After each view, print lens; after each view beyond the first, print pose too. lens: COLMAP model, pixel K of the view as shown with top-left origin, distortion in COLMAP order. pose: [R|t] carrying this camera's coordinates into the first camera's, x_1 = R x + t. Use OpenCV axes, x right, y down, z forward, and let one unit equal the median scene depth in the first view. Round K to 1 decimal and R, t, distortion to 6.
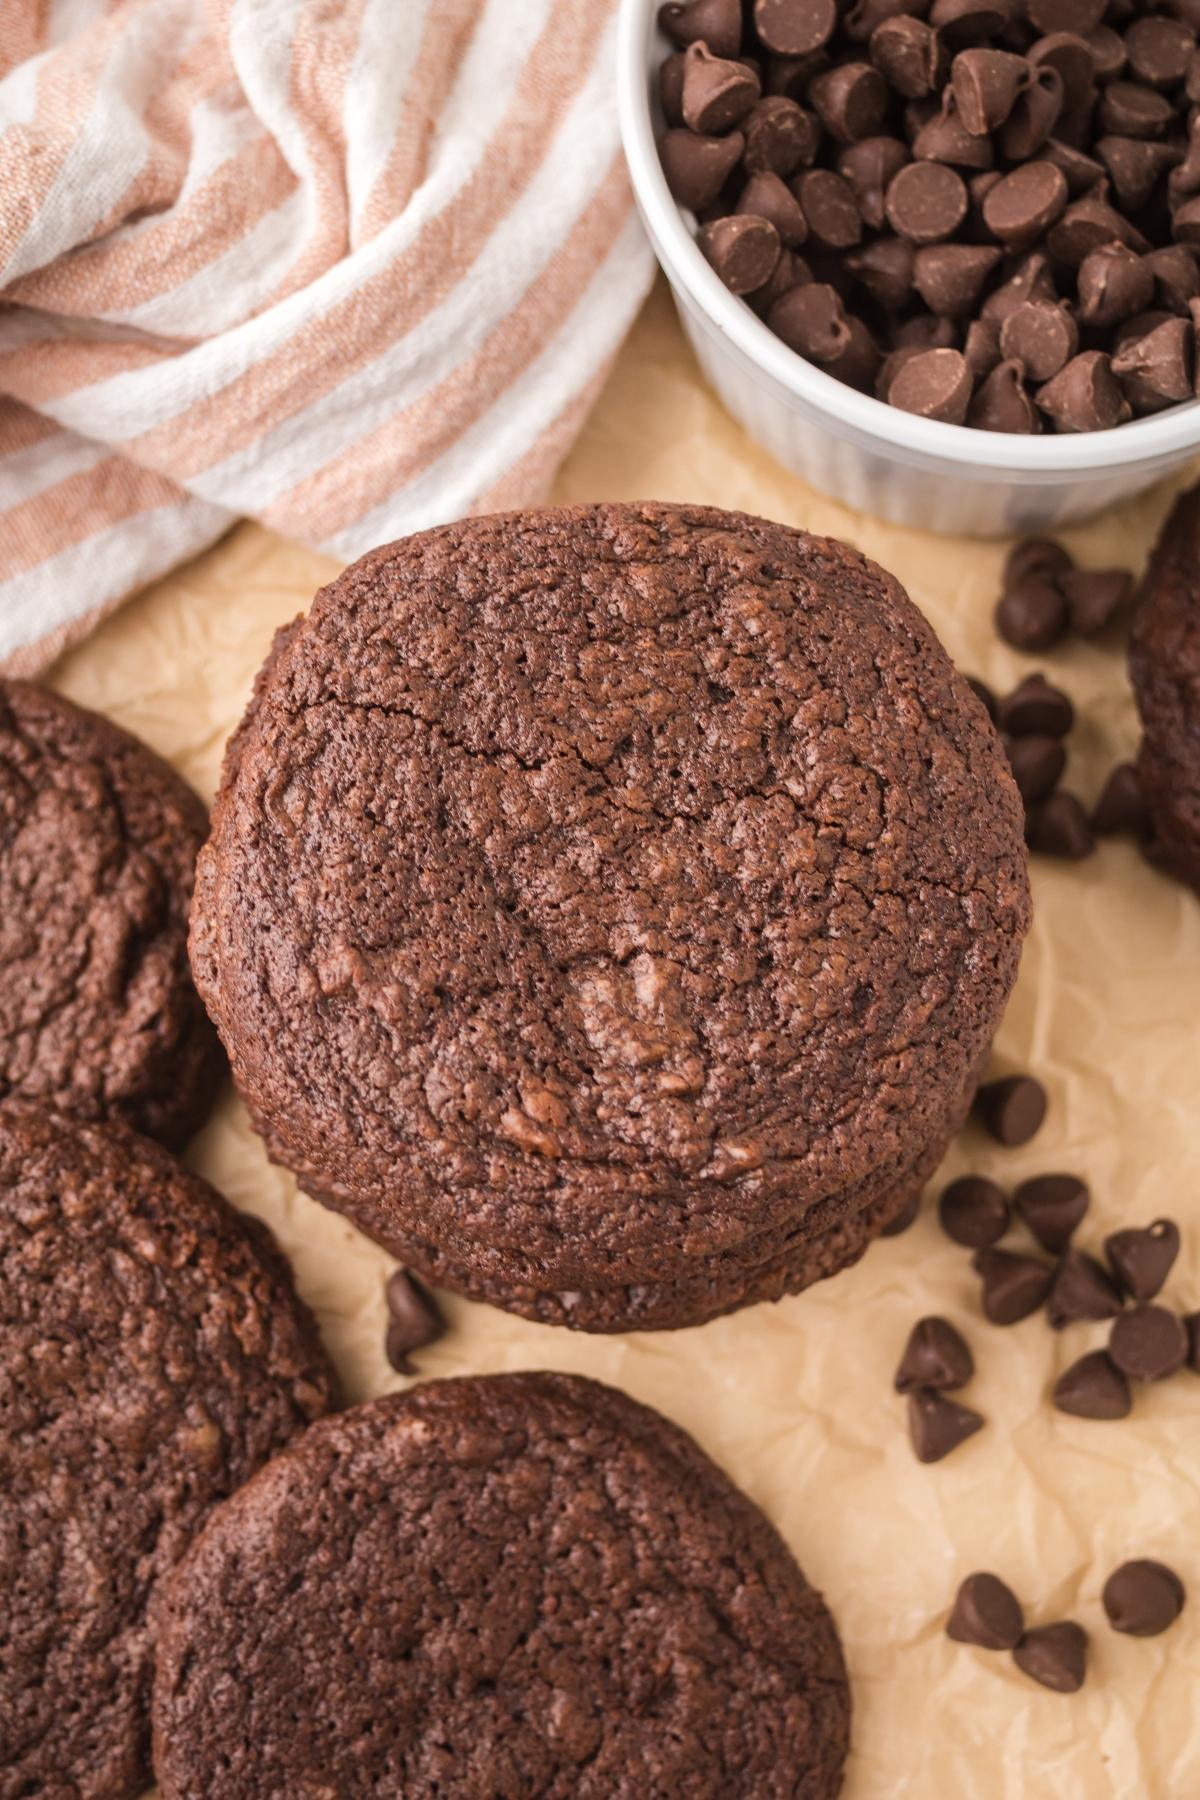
lens RADIAL K [[3113.1, 0, 584.6], [0, 3113.1, 916.0], [0, 0, 1]] dist [0.081443, 0.000000]
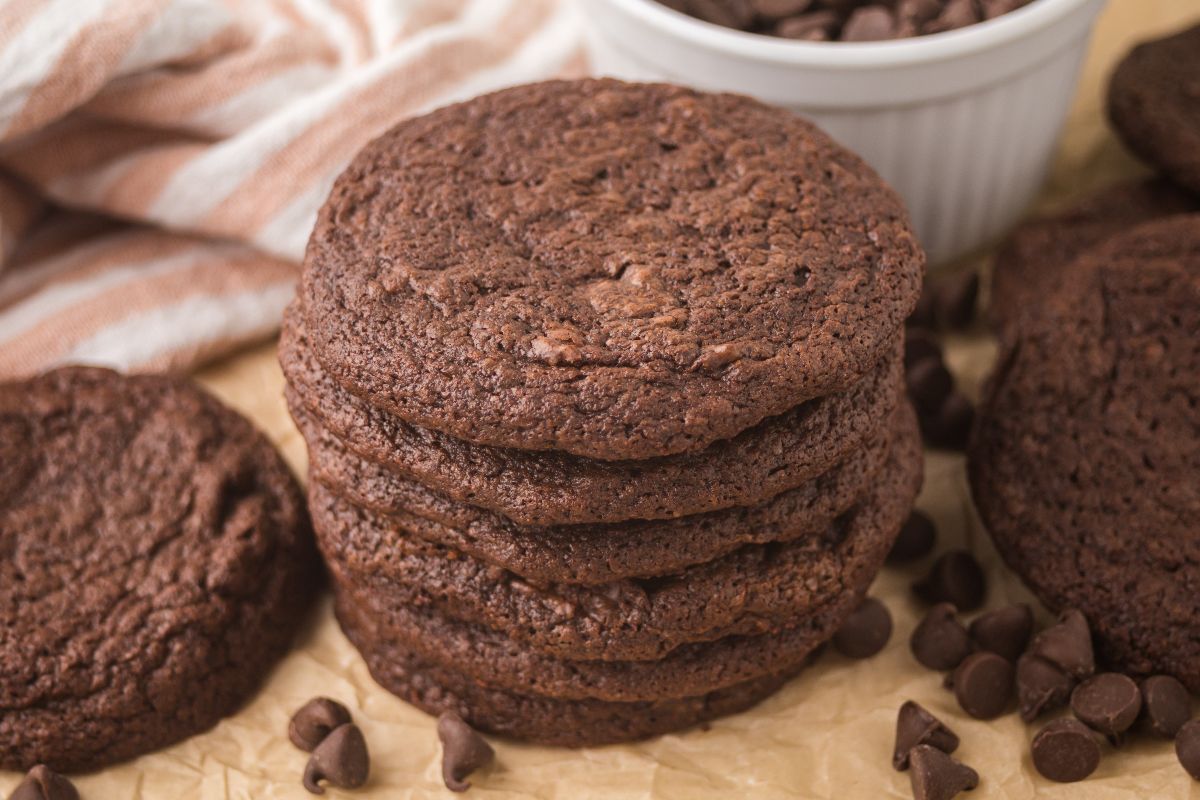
lens RADIAL K [[2819.5, 0, 589.2], [0, 2819.5, 447.3], [0, 0, 1]] dist [0.430367, 0.000000]
pose [[0.995754, -0.081029, 0.043694, -0.056048], [0.090766, 0.784884, -0.612959, 0.792481], [0.015373, 0.614322, 0.788905, 0.110274]]
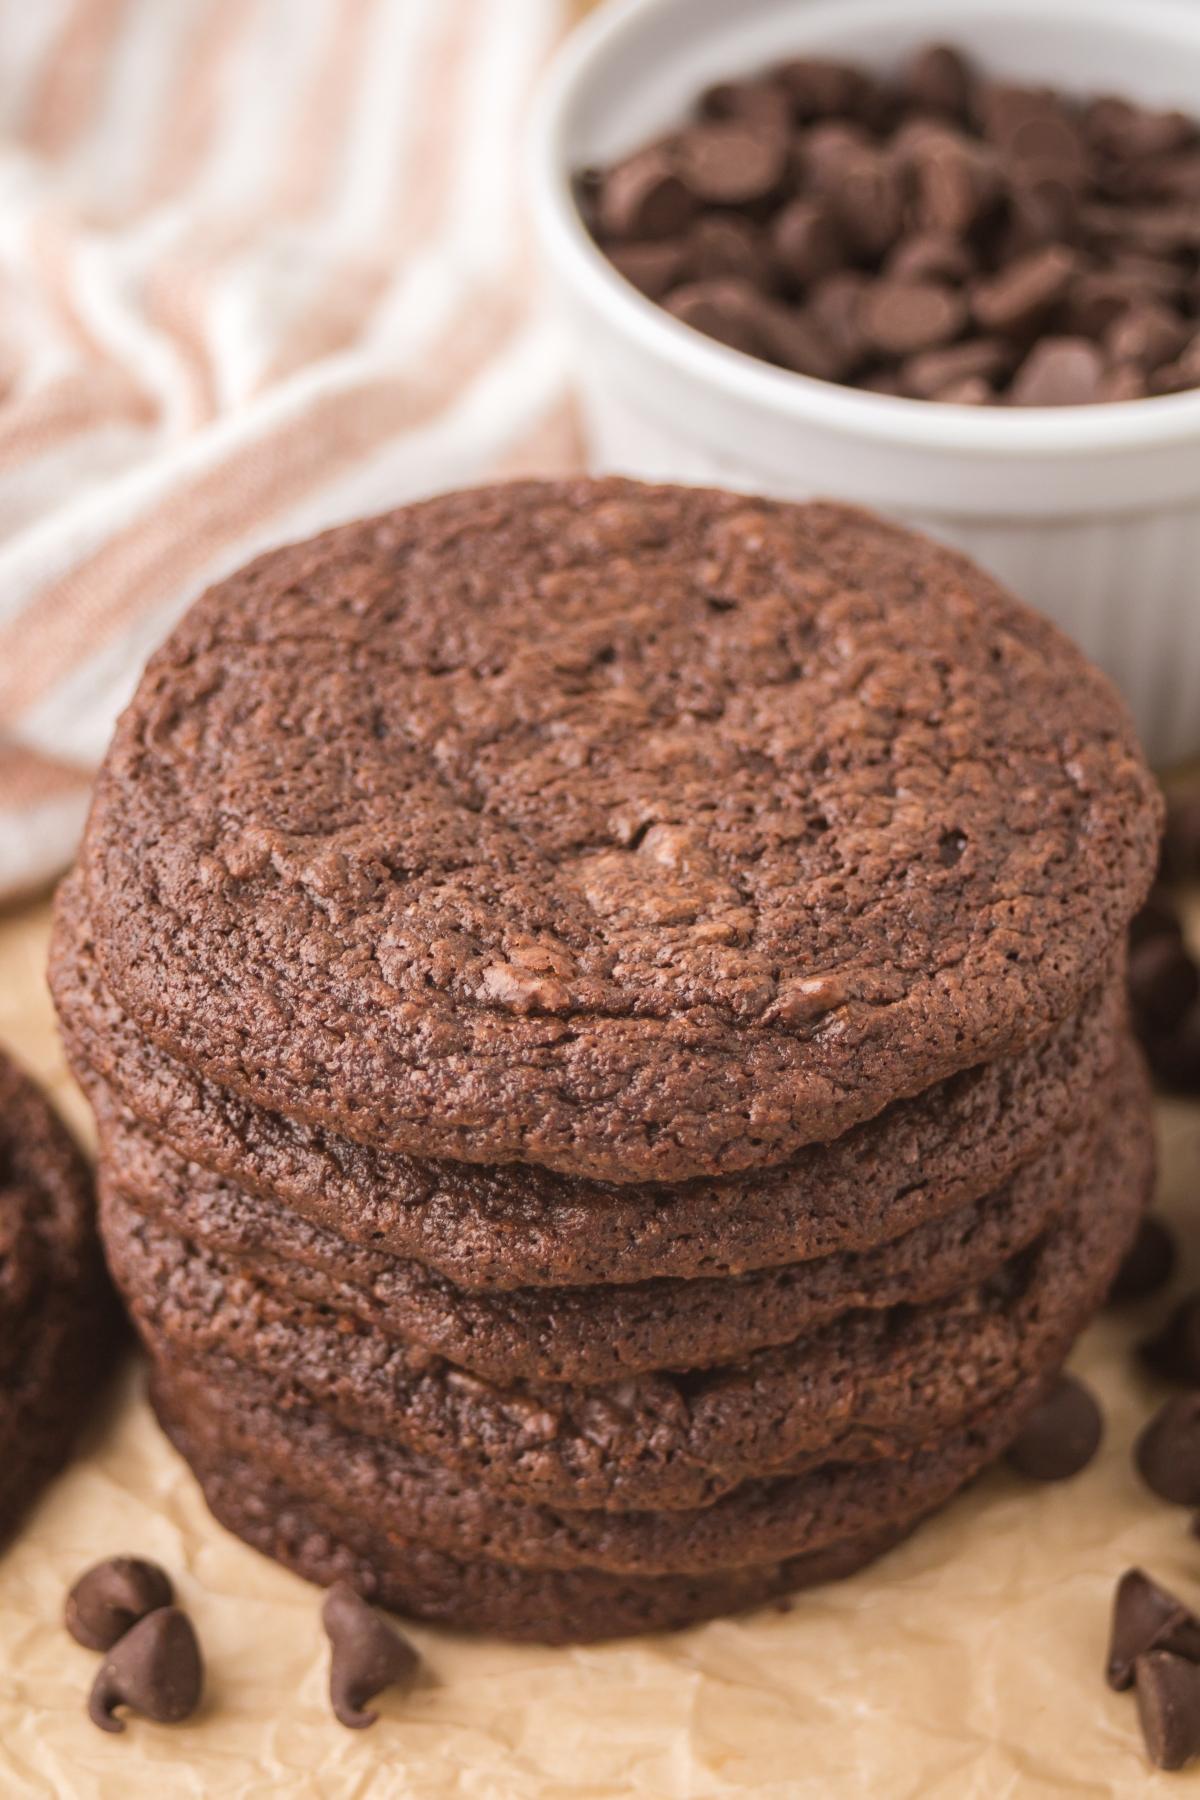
lens RADIAL K [[4229.3, 0, 613.5], [0, 4229.3, 979.1], [0, 0, 1]] dist [0.430367, 0.000000]
pose [[0.995577, -0.081583, 0.046588, -0.041852], [0.093439, 0.808334, -0.581261, 0.633965], [0.009762, 0.583044, 0.812382, 0.186380]]
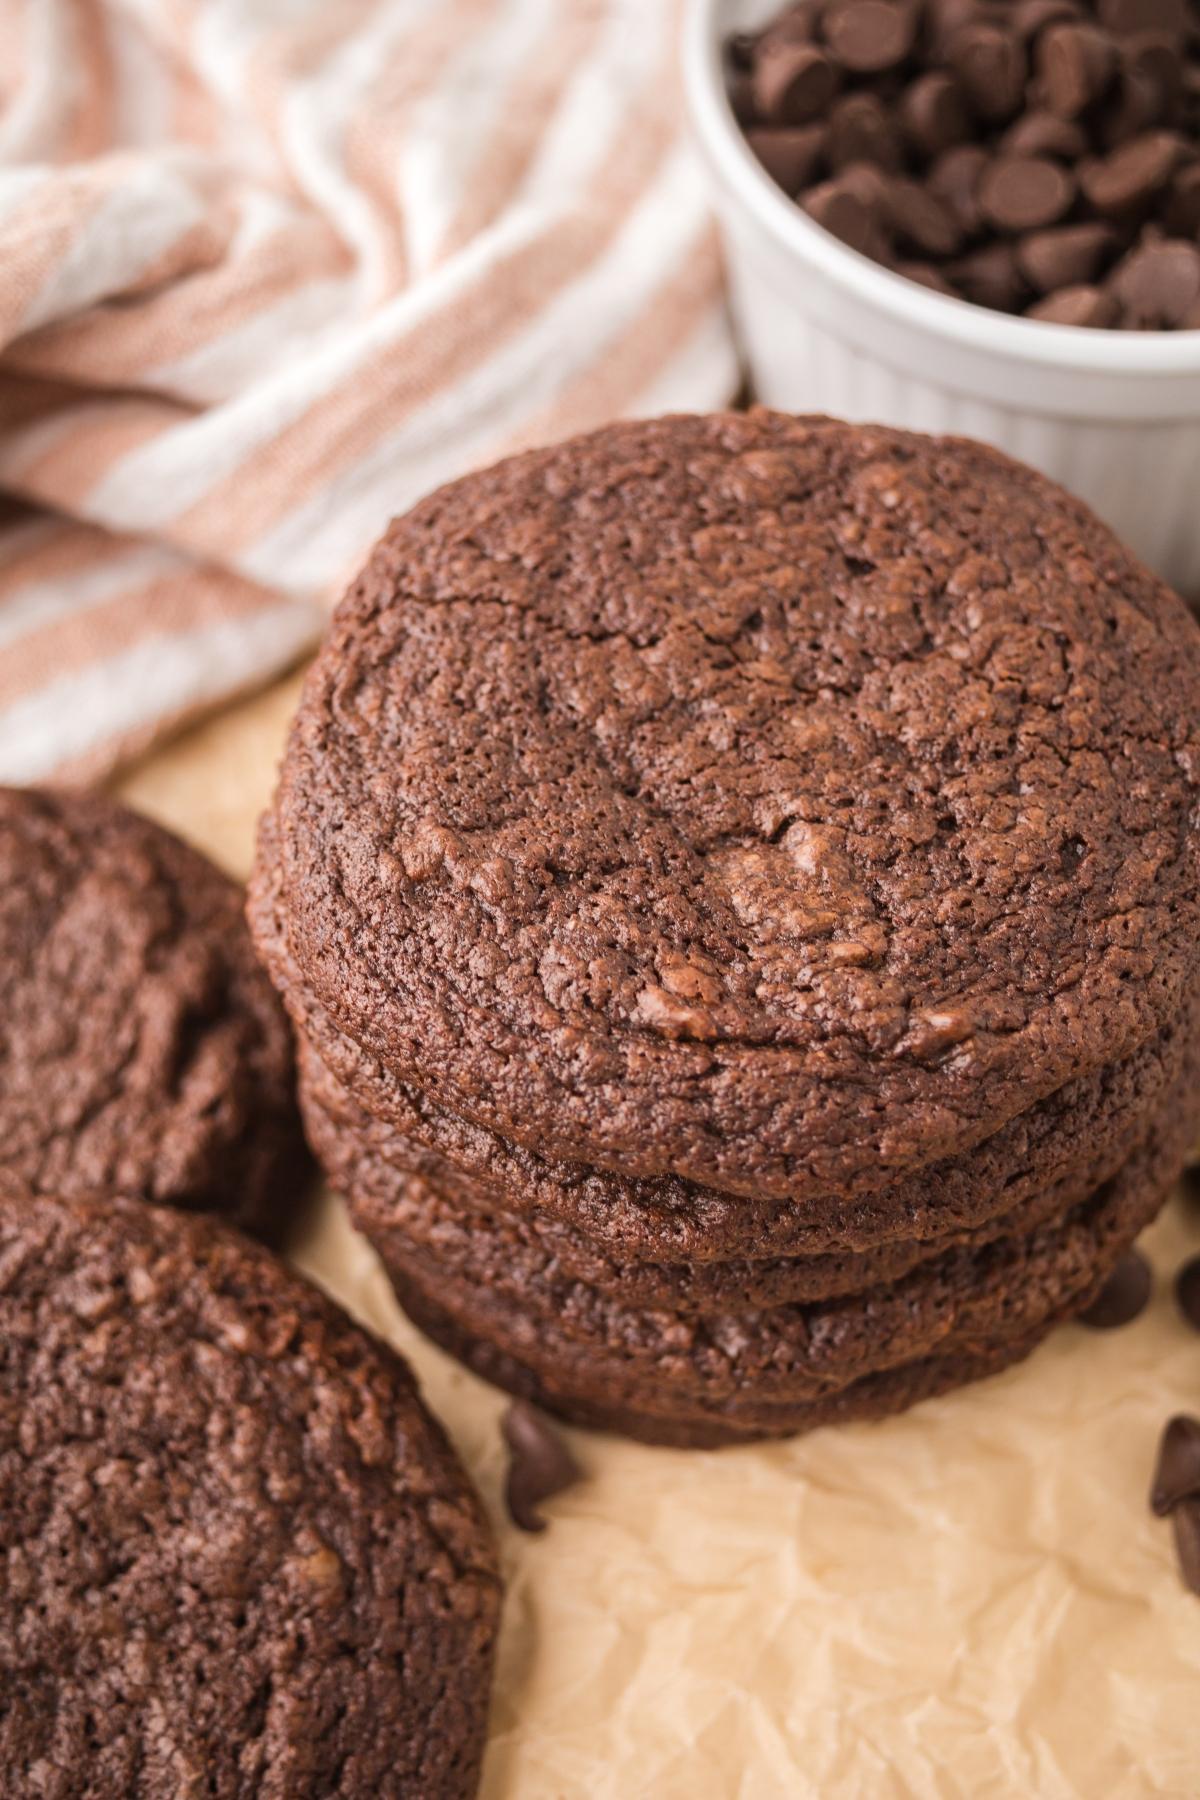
lens RADIAL K [[2711.6, 0, 603.1], [0, 2711.6, 943.1], [0, 0, 1]] dist [0.120384, 0.000000]
pose [[0.997864, -0.065218, -0.003709, -0.031299], [0.059752, 0.934230, -0.351630, 0.288475], [0.026397, 0.350657, 0.936132, 0.338070]]
